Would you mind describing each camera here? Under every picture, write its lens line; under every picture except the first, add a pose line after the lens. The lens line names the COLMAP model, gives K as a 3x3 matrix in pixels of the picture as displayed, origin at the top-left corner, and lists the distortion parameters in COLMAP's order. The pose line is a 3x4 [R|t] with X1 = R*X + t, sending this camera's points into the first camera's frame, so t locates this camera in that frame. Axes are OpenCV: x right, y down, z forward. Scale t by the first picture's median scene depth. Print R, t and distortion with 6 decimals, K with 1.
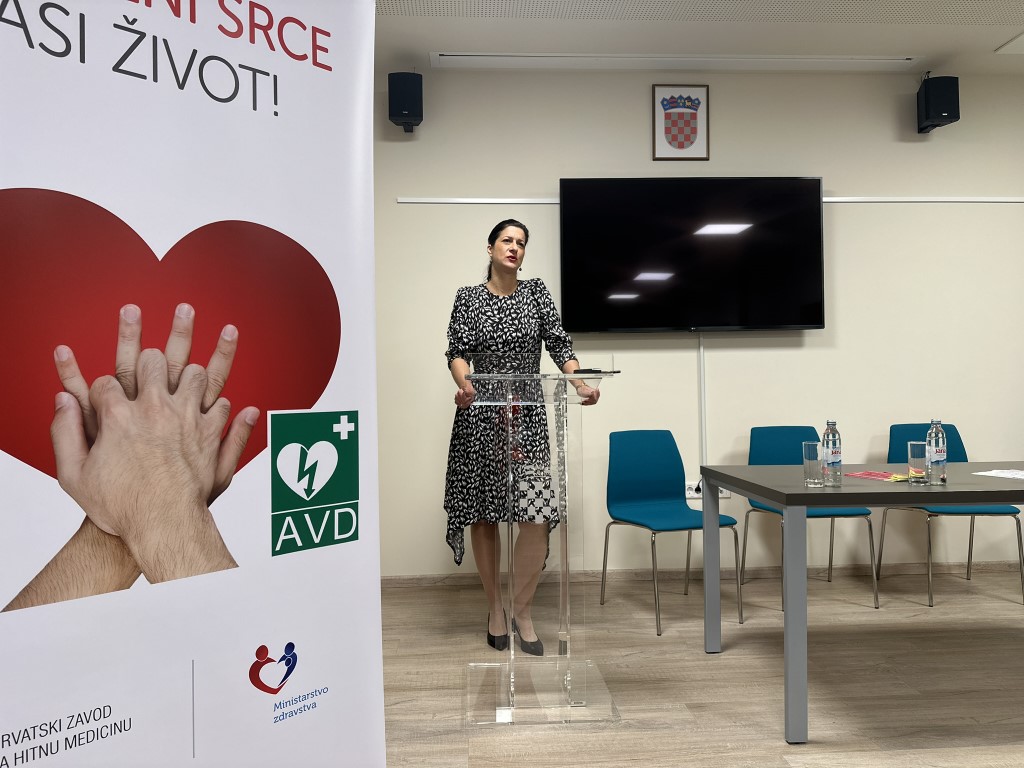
lens RADIAL K [[726.1, 0, 512.0], [0, 726.1, 384.0], [0, 0, 1]] dist [0.055534, -0.069553]
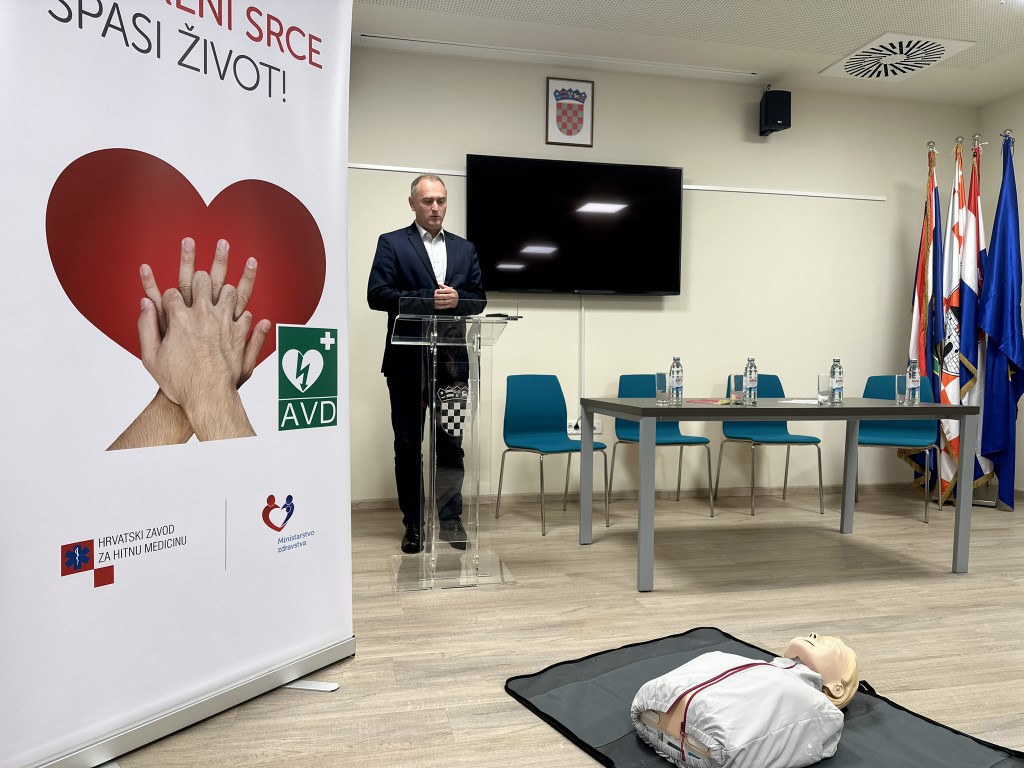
lens RADIAL K [[714.7, 0, 513.8], [0, 714.7, 382.5], [0, 0, 1]] dist [0.069612, -0.095137]
pose [[0.985989, 0.015808, 0.166058, -0.117869], [-0.022639, 0.998970, 0.039324, 0.081610], [-0.165265, -0.042533, 0.985332, -0.380322]]
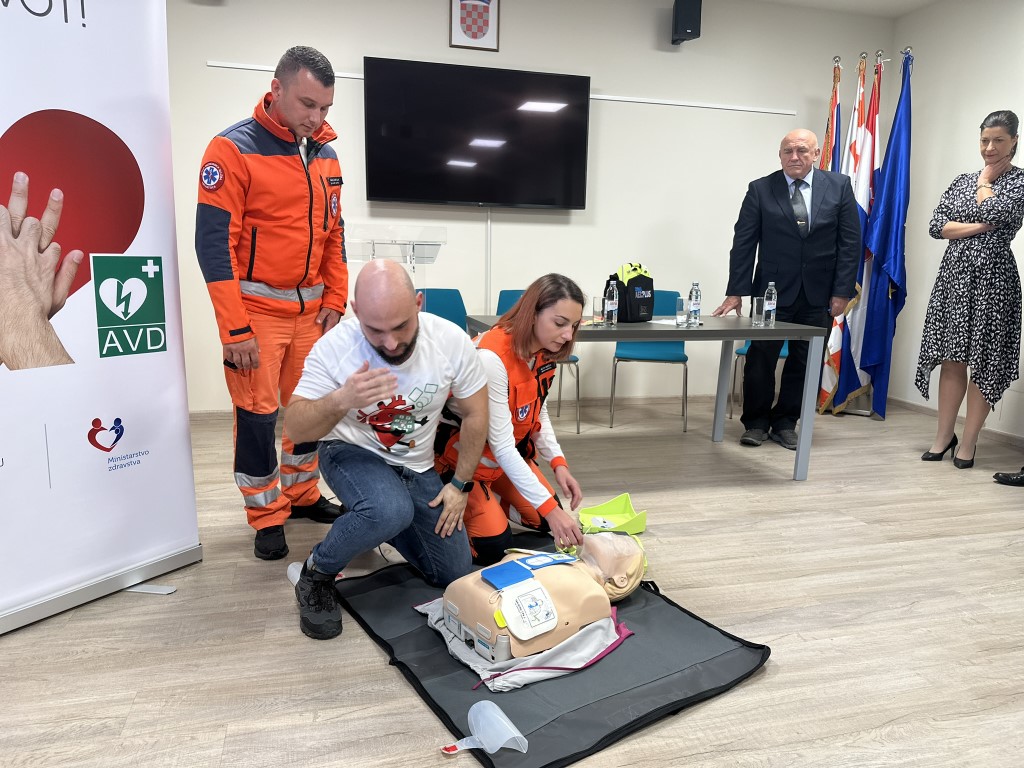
lens RADIAL K [[714.2, 0, 514.6], [0, 714.2, 376.1], [0, 0, 1]] dist [0.054995, -0.070404]
pose [[0.976489, 0.000228, 0.215566, 0.151242], [-0.037474, 0.984953, 0.168711, 0.004673], [-0.212284, -0.172822, 0.961805, -0.508594]]
